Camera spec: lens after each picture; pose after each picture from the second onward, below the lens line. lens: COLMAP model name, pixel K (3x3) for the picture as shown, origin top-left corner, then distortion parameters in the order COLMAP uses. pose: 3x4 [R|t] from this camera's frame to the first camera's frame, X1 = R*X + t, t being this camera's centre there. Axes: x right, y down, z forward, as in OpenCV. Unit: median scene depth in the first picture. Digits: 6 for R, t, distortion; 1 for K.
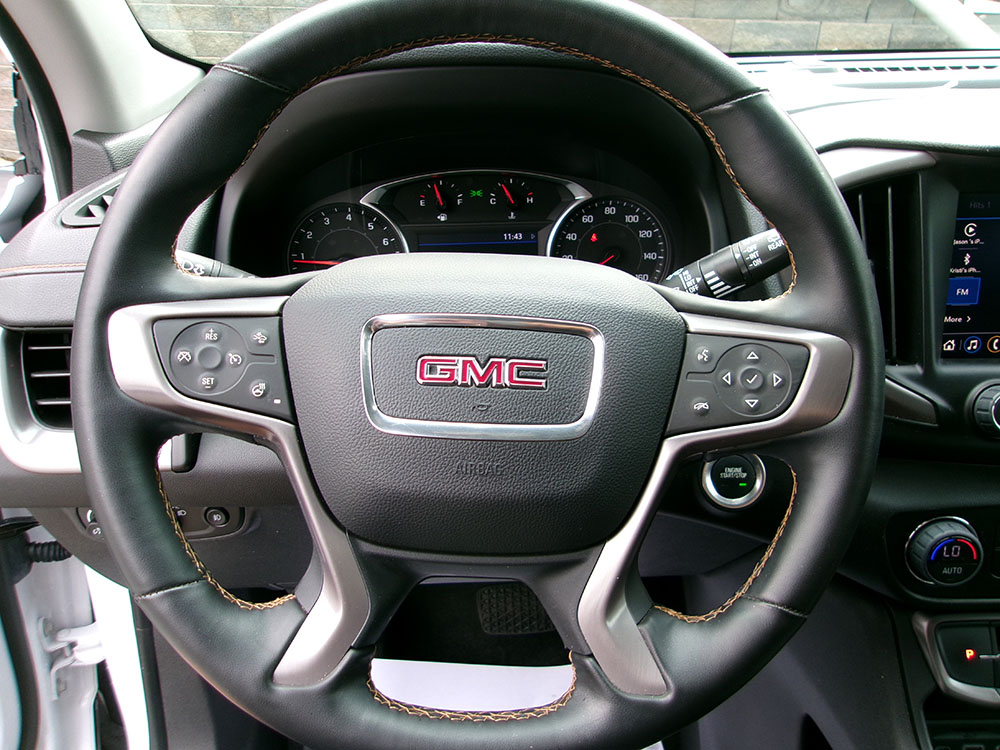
lens RADIAL K [[773.9, 0, 500.0], [0, 773.9, 375.0], [0, 0, 1]] dist [-0.057569, 0.104846]
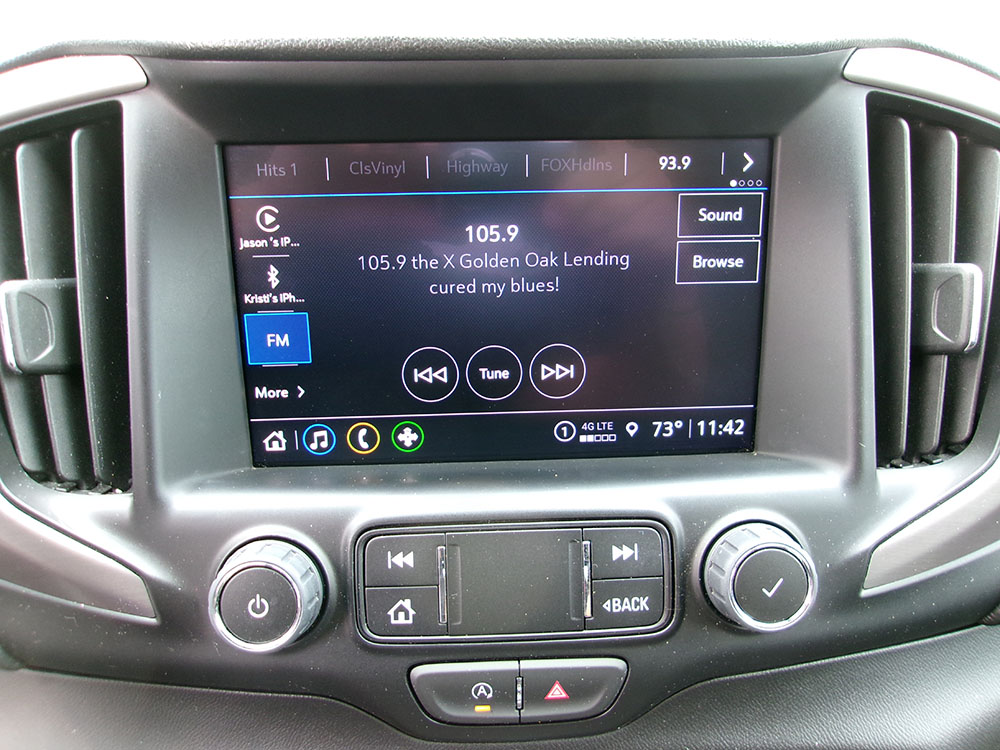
lens RADIAL K [[773.9, 0, 500.0], [0, 773.9, 375.0], [0, 0, 1]] dist [-0.057569, 0.104846]
pose [[0.998093, -0.007859, 0.061233, 0.742157], [0.008795, 0.999848, -0.015021, -0.078266], [-0.061106, 0.015531, 0.998010, 0.494212]]
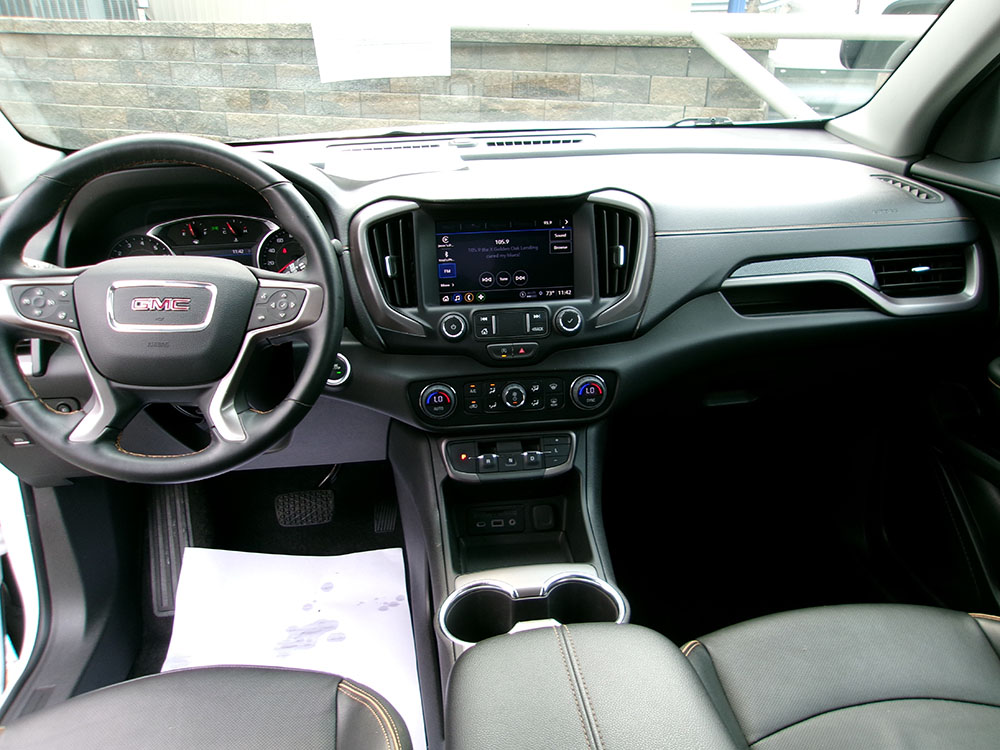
lens RADIAL K [[773.9, 0, 500.0], [0, 773.9, 375.0], [0, 0, 1]] dist [-0.057569, 0.104846]
pose [[0.996068, -0.037865, 0.080093, 0.586501], [0.040987, 0.998448, -0.037704, 0.247213], [-0.078541, 0.040839, 0.996074, -1.011224]]
